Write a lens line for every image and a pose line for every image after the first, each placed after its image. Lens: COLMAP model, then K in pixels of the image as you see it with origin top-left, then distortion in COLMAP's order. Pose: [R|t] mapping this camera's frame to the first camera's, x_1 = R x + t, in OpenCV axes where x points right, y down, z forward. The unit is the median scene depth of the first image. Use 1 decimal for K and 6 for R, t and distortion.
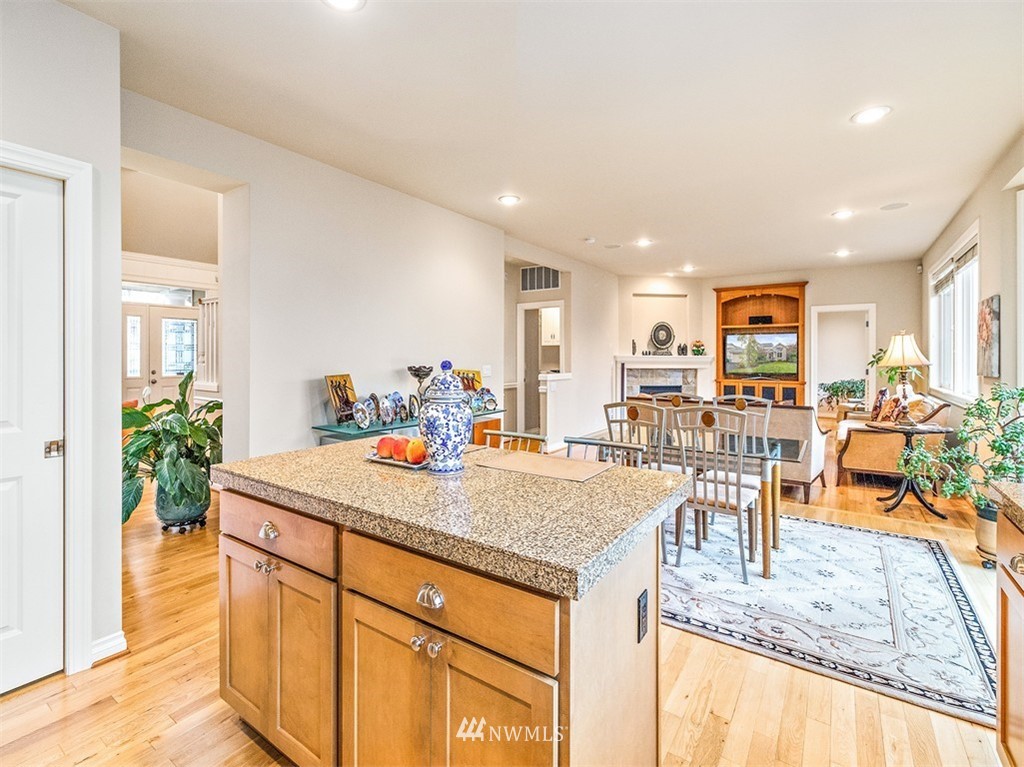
lens RADIAL K [[474.3, 0, 520.9], [0, 474.3, 357.5], [0, 0, 1]] dist [0.001061, 0.000654]
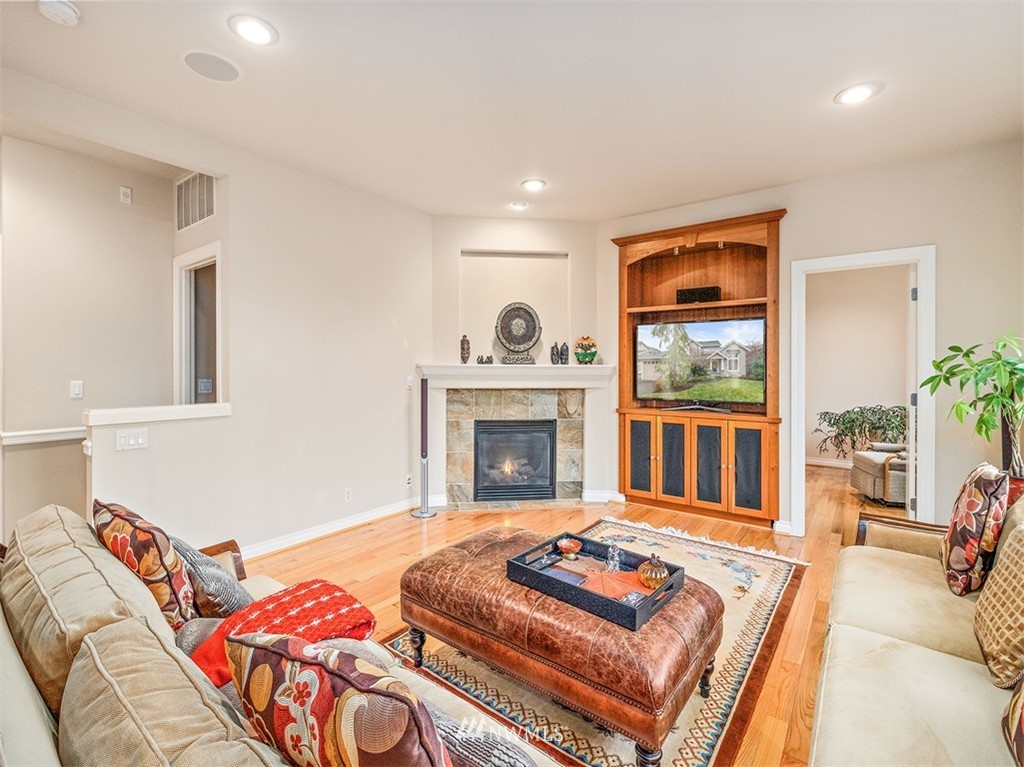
lens RADIAL K [[474.3, 0, 520.7], [0, 474.3, 366.6], [0, 0, 1]] dist [0.001061, 0.000654]
pose [[0.999362, 0.000230, -0.035726, 0.323756], [-0.000287, 0.999999, -0.001577, -0.000443], [0.035725, 0.001586, 0.999360, 0.465859]]
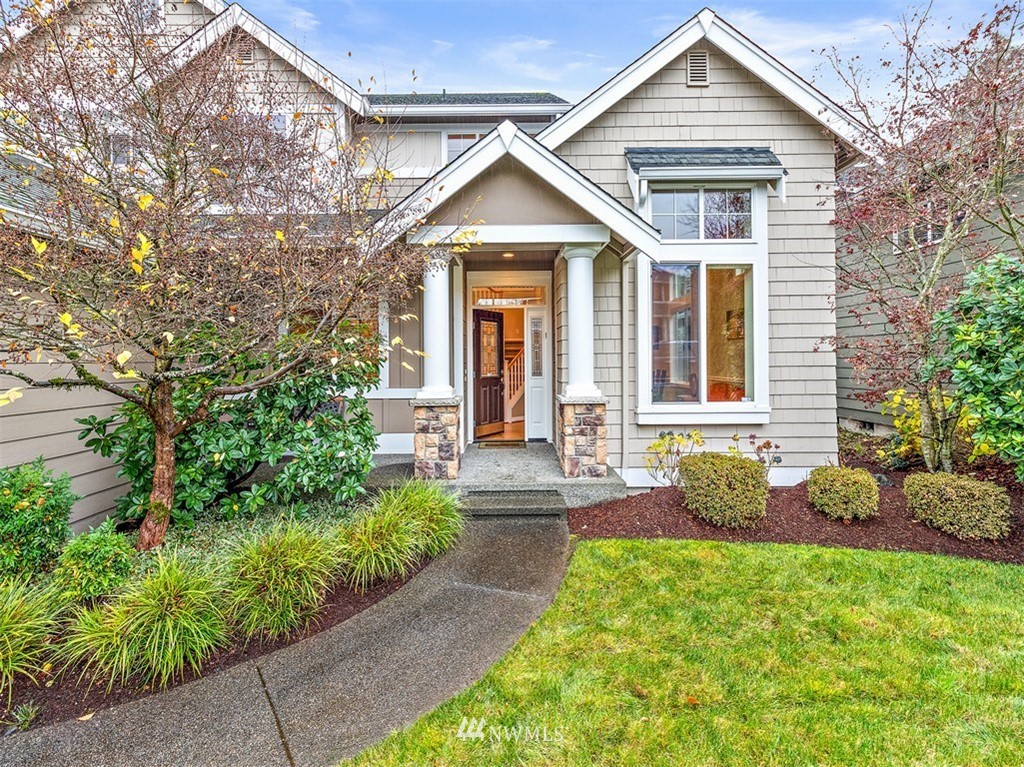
lens RADIAL K [[474.3, 0, 506.6], [0, 474.3, 362.5], [0, 0, 1]] dist [0.001061, 0.000654]
pose [[0.818146, -0.004813, 0.574990, 0.480724], [0.008155, 0.999962, -0.003234, -0.000707], [-0.574953, 0.007335, 0.818154, 0.912103]]
